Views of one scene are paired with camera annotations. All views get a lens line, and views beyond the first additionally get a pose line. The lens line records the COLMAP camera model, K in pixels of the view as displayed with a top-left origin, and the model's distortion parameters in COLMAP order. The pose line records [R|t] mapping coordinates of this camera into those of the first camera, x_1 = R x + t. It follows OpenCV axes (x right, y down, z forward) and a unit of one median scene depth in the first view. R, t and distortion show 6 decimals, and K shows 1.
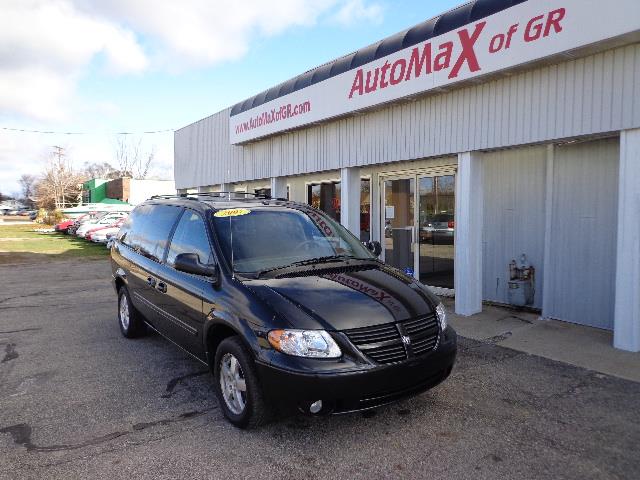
lens RADIAL K [[480.2, 0, 313.1], [0, 480.2, 241.8], [0, 0, 1]] dist [0.005941, 0.000874]
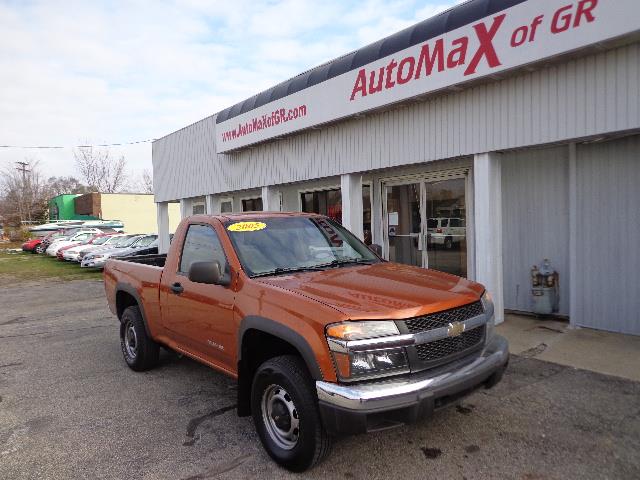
lens RADIAL K [[480.2, 0, 316.1], [0, 480.2, 243.1], [0, 0, 1]] dist [0.005941, 0.000874]
pose [[0.997527, -0.033044, 0.062033, -0.075234], [0.034070, 0.999298, -0.015555, -0.007019], [-0.061476, 0.017630, 0.997953, 0.081947]]
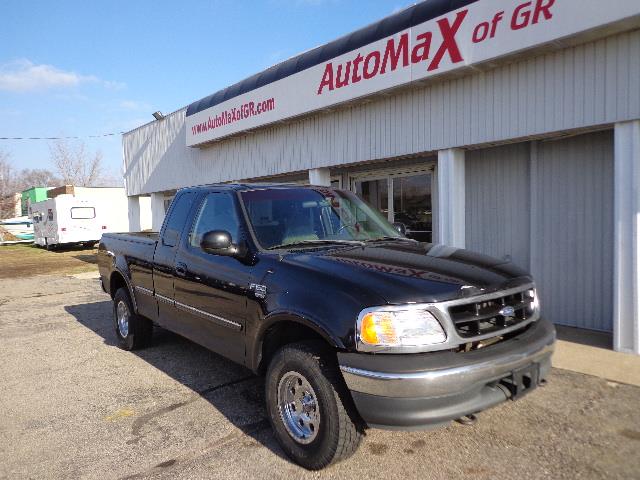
lens RADIAL K [[480.2, 0, 315.0], [0, 480.2, 243.4], [0, 0, 1]] dist [0.005941, 0.000874]
pose [[0.994628, -0.028460, 0.099523, -0.040514], [0.029148, 0.999560, -0.005472, -0.003700], [-0.099324, 0.008344, 0.995020, 0.086932]]
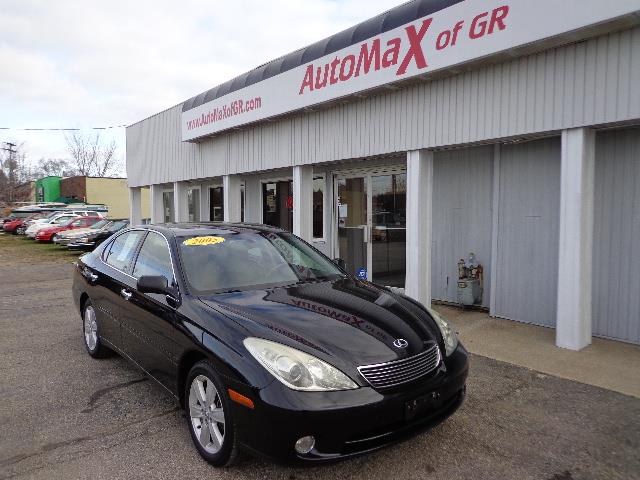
lens RADIAL K [[480.2, 0, 314.3], [0, 480.2, 242.6], [0, 0, 1]] dist [0.005941, 0.000874]
pose [[0.997281, -0.004704, 0.073537, 0.038252], [0.004442, 0.999983, 0.003728, -0.001723], [-0.073553, -0.003391, 0.997286, 0.029973]]
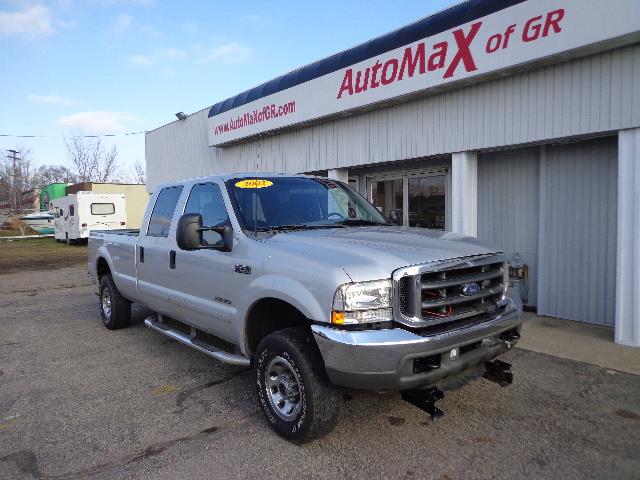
lens RADIAL K [[480.2, 0, 315.4], [0, 480.2, 242.2], [0, 0, 1]] dist [0.005941, 0.000874]
pose [[0.996866, -0.016887, 0.077282, -0.064792], [0.017262, 0.999842, -0.004188, -0.000328], [-0.077200, 0.005509, 0.997000, 0.026866]]
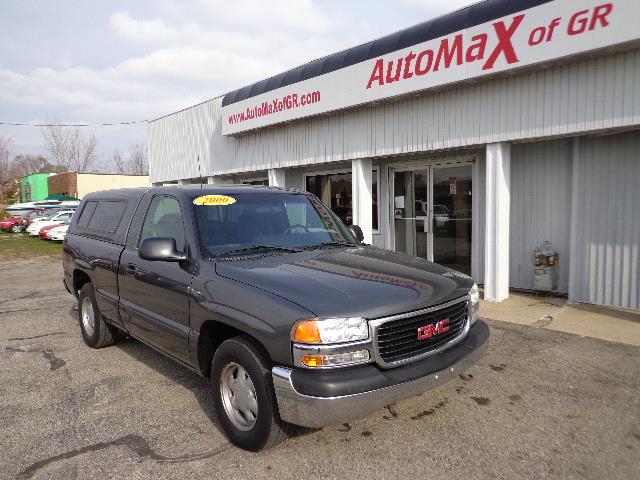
lens RADIAL K [[480.2, 0, 317.0], [0, 480.2, 243.3], [0, 0, 1]] dist [0.005941, 0.000874]
pose [[0.992477, -0.020601, 0.120685, -0.190449], [0.018705, 0.999684, 0.016820, 0.002726], [-0.120993, -0.014436, 0.992548, 0.028052]]
